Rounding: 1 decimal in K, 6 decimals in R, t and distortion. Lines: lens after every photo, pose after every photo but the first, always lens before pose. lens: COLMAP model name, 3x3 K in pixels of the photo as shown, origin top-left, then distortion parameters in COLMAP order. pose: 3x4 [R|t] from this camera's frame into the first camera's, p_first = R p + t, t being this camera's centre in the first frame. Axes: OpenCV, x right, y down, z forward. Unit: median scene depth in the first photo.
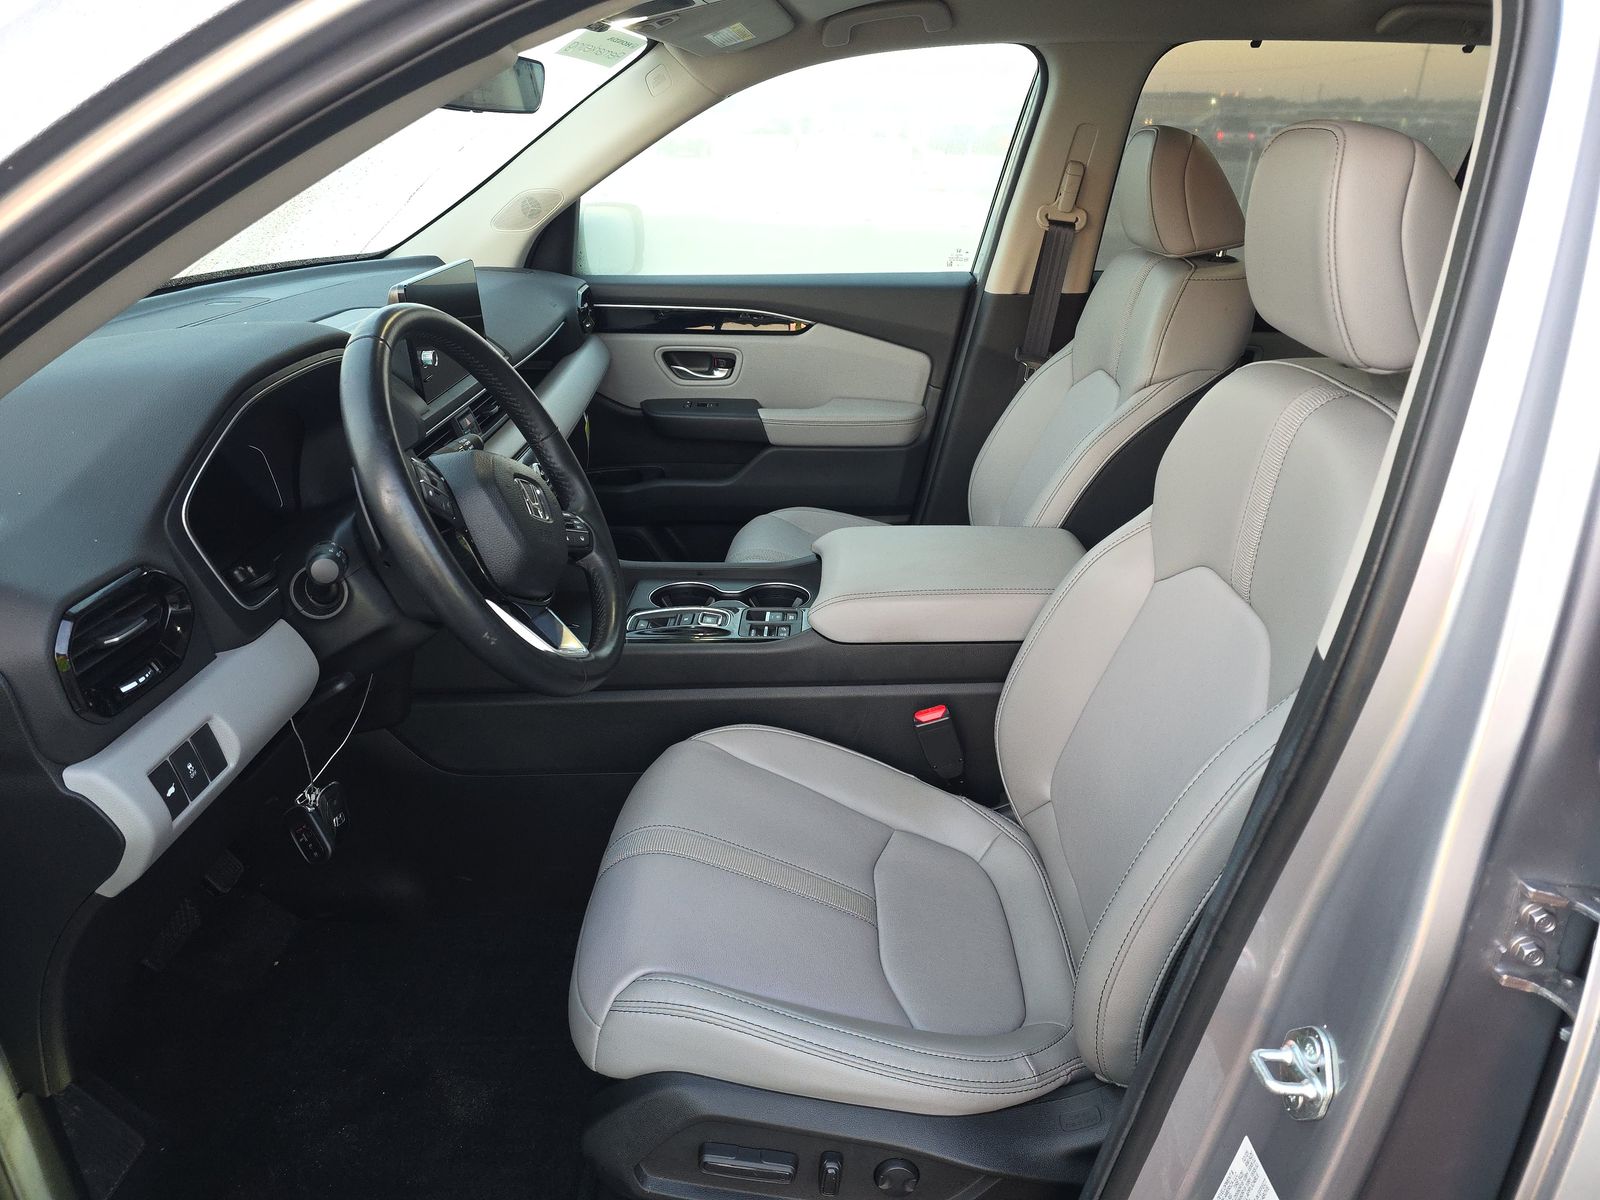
lens RADIAL K [[1172.0, 0, 808.2], [0, 1172.0, 598.8], [0, 0, 1]] dist [0.110836, -0.140907]
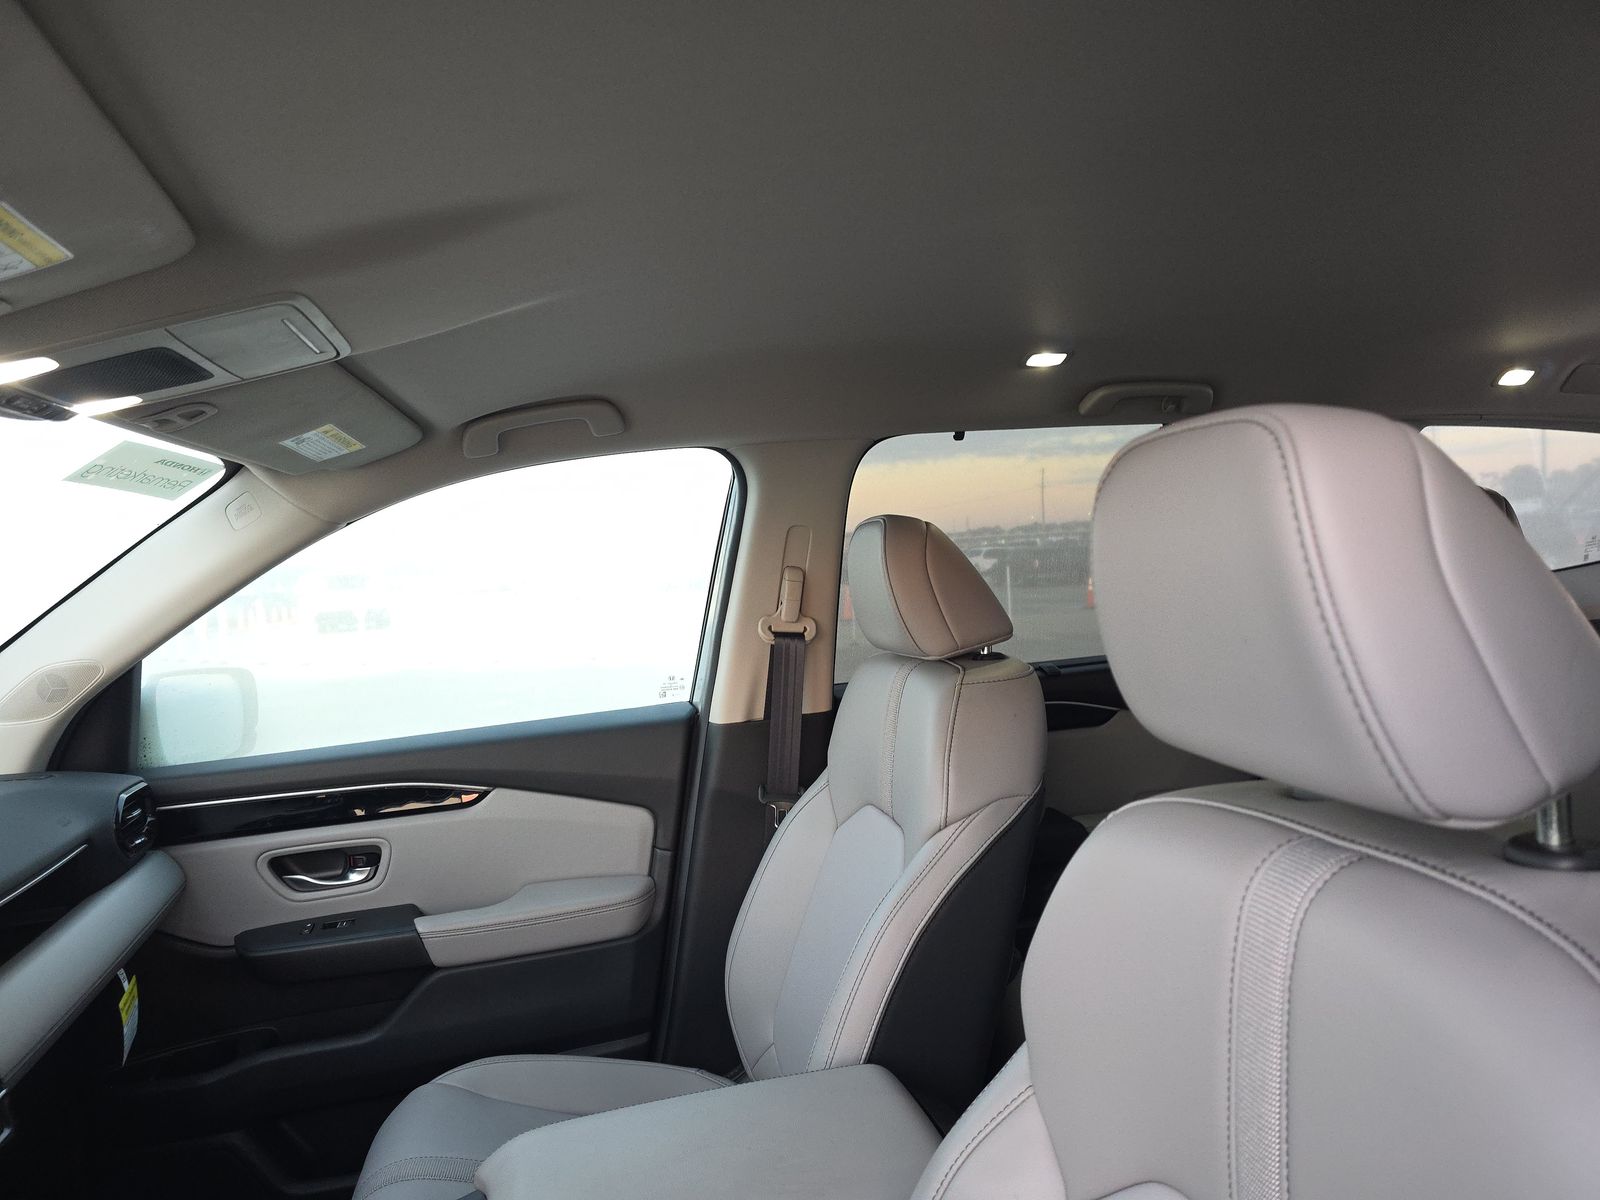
lens RADIAL K [[1172.0, 0, 808.2], [0, 1172.0, 598.8], [0, 0, 1]] dist [0.110836, -0.140907]
pose [[0.969580, -0.090809, 0.227308, 0.041779], [0.164100, 0.930189, -0.328359, -0.066959], [-0.181621, 0.355672, 0.916794, 0.232981]]
